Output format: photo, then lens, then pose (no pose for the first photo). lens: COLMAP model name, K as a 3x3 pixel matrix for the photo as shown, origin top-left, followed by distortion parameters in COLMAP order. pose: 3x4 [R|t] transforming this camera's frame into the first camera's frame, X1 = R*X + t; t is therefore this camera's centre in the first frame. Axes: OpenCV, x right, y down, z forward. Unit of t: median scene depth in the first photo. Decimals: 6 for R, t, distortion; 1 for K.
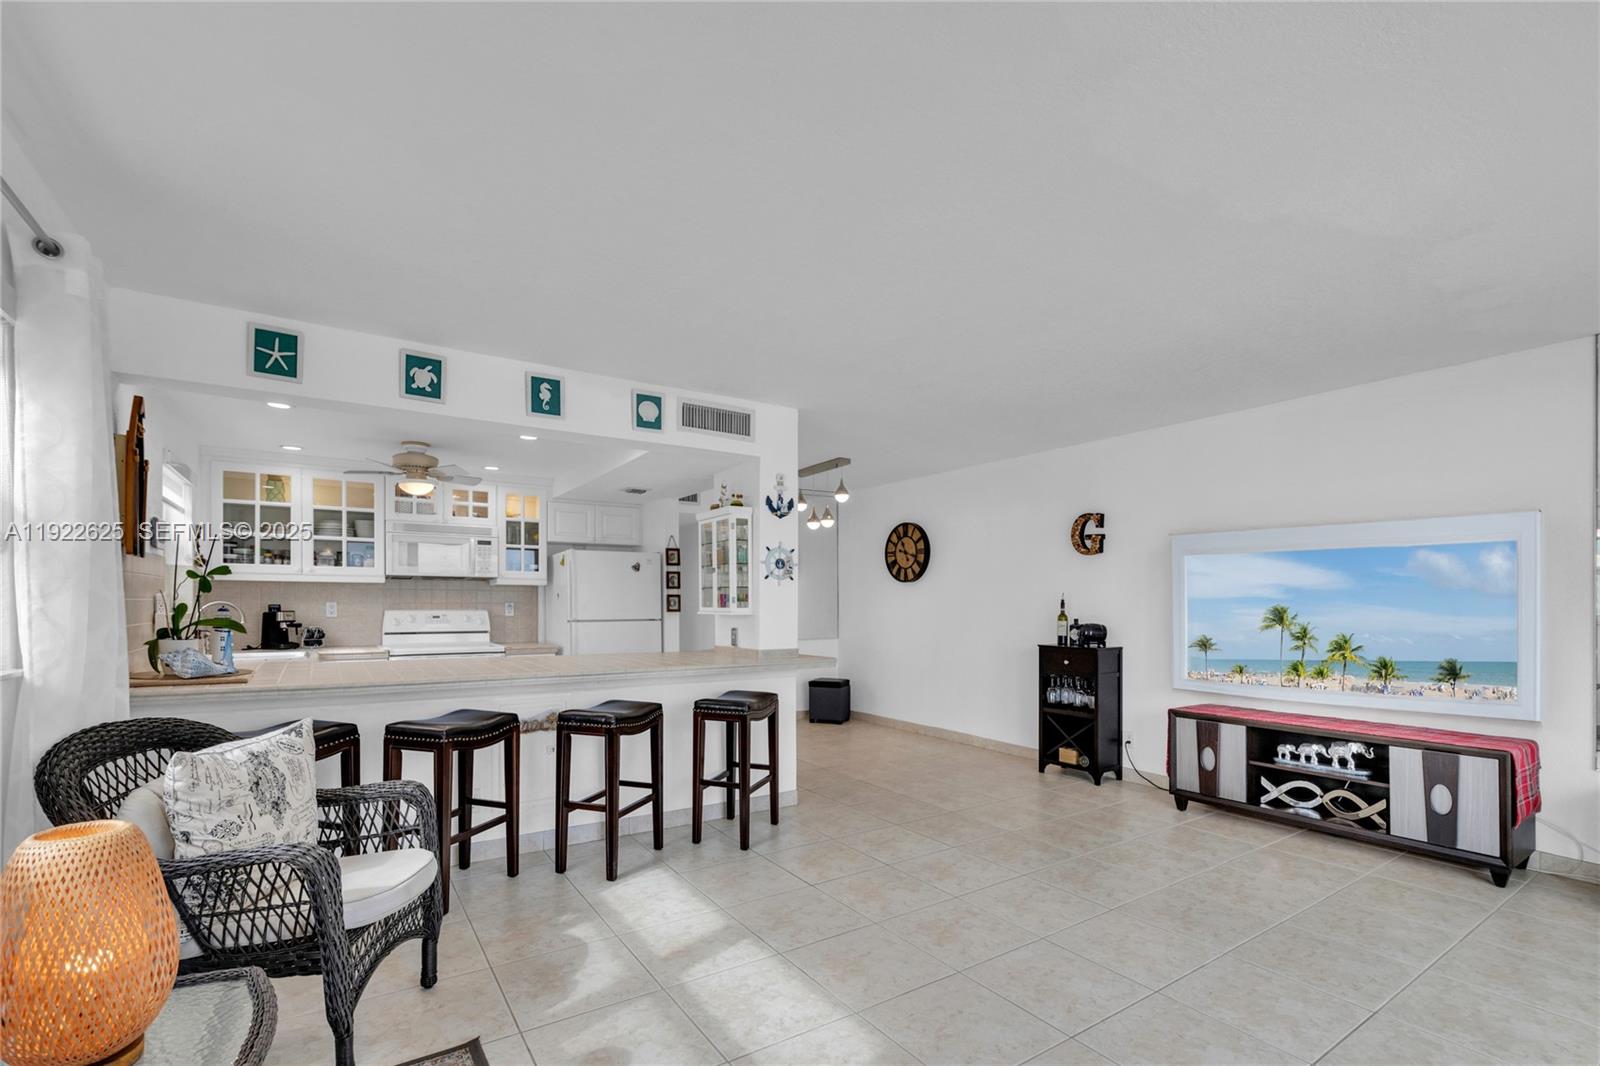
lens RADIAL K [[717.8, 0, 801.5], [0, 717.8, 605.6], [0, 0, 1]] dist [-0.002556, -0.000237]
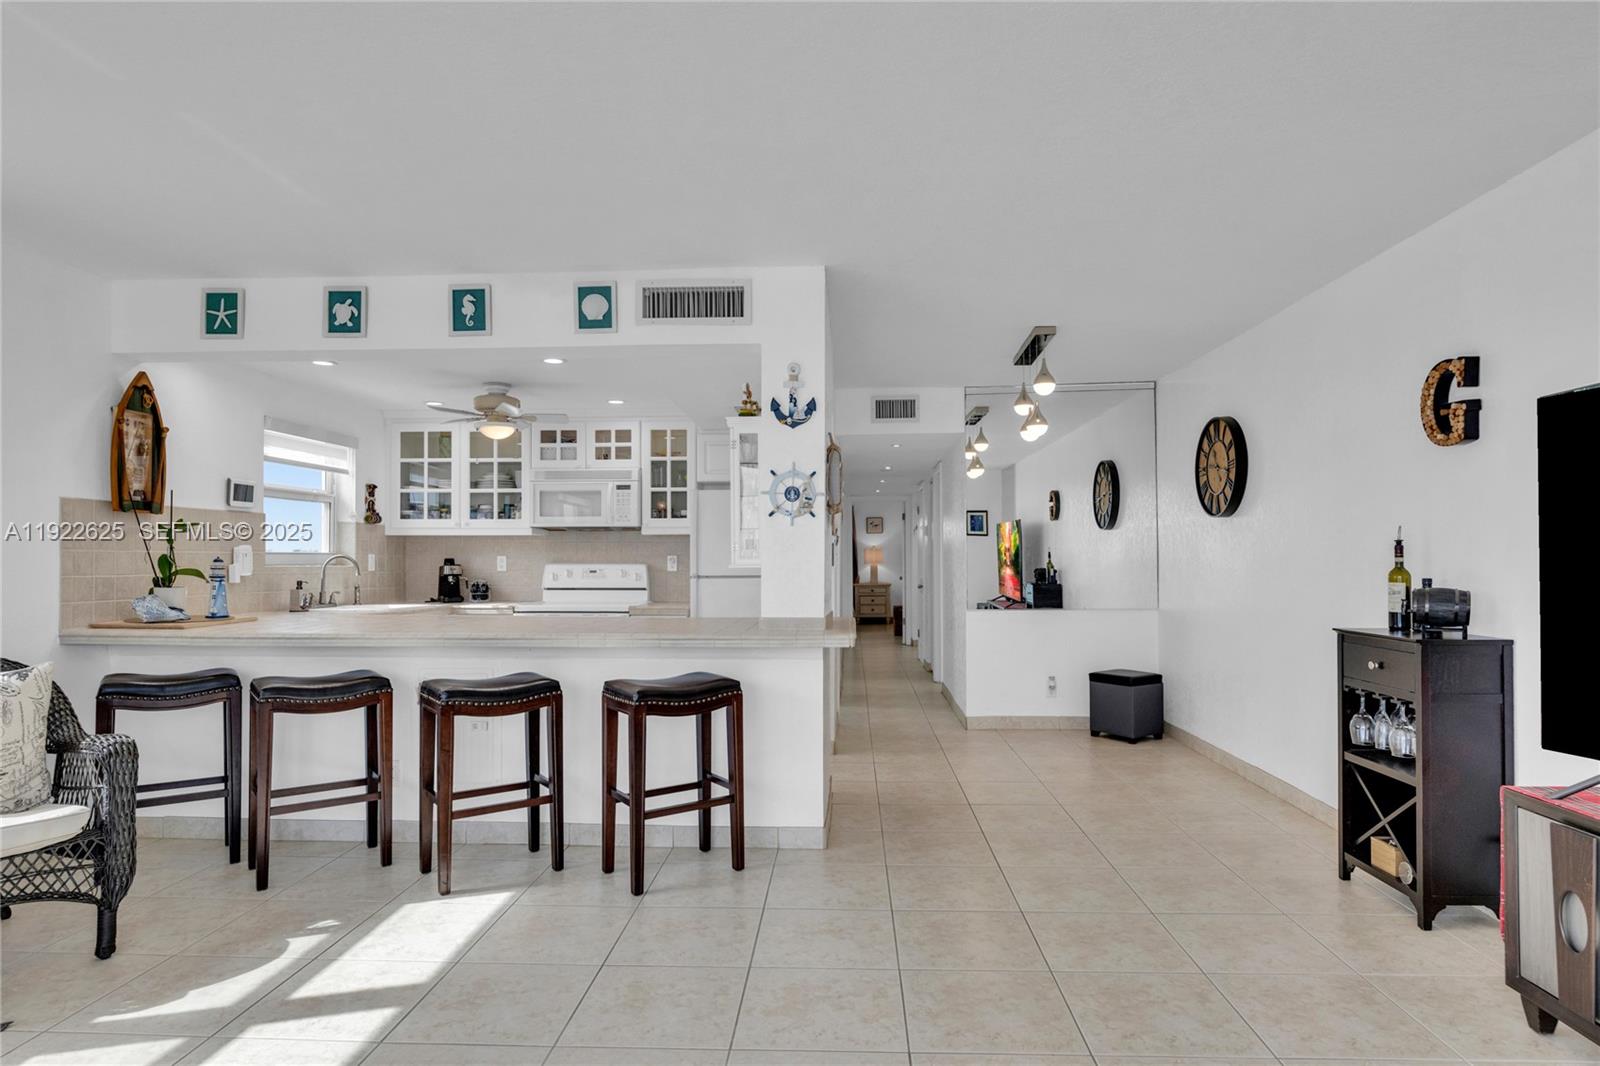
lens RADIAL K [[893.5, 0, 810.2], [0, 893.5, 549.6], [0, 0, 1]] dist [-0.001797, -0.000117]
pose [[0.807221, -0.011957, -0.590129, 0.489248], [0.002234, 0.999850, -0.017203, 0.010329], [0.590246, 0.012568, 0.807126, 0.315286]]
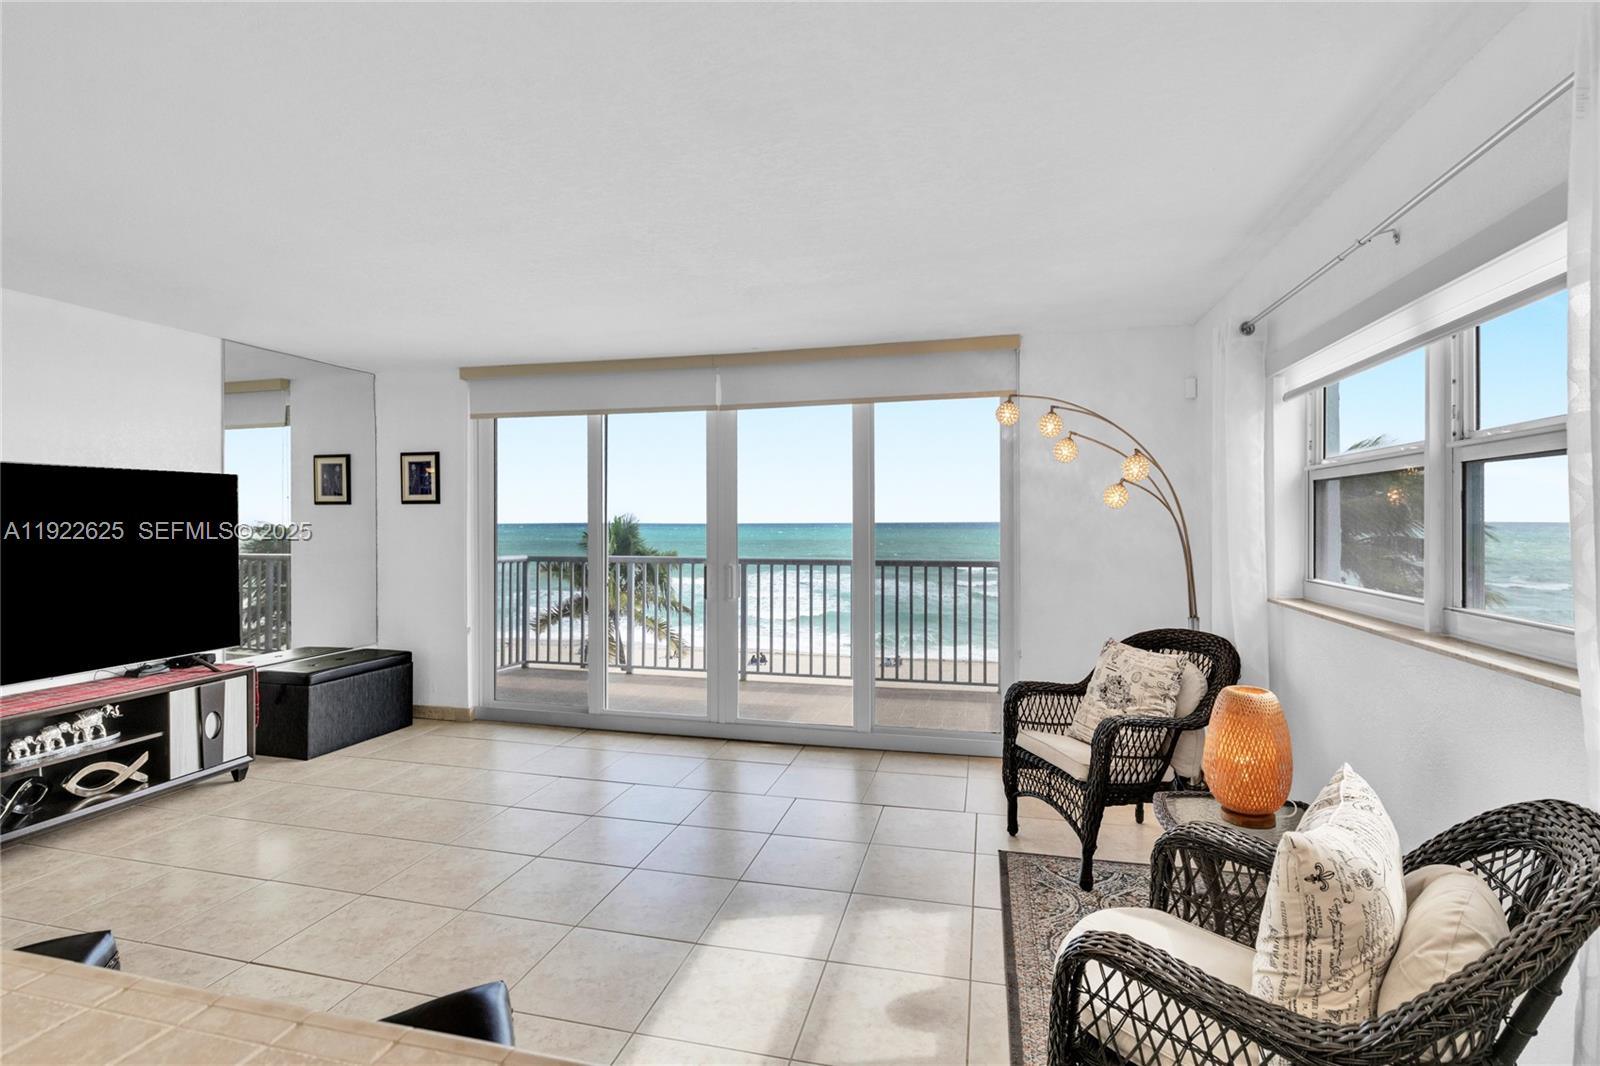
lens RADIAL K [[741.1, 0, 800.0], [0, 741.1, 533.0], [0, 0, 1]] dist [-0.001130, -0.000114]
pose [[-0.671486, -0.009903, 0.740951, -0.424209], [0.006133, 0.999802, 0.018920, -0.032652], [-0.740991, 0.017249, -0.671293, 0.818267]]
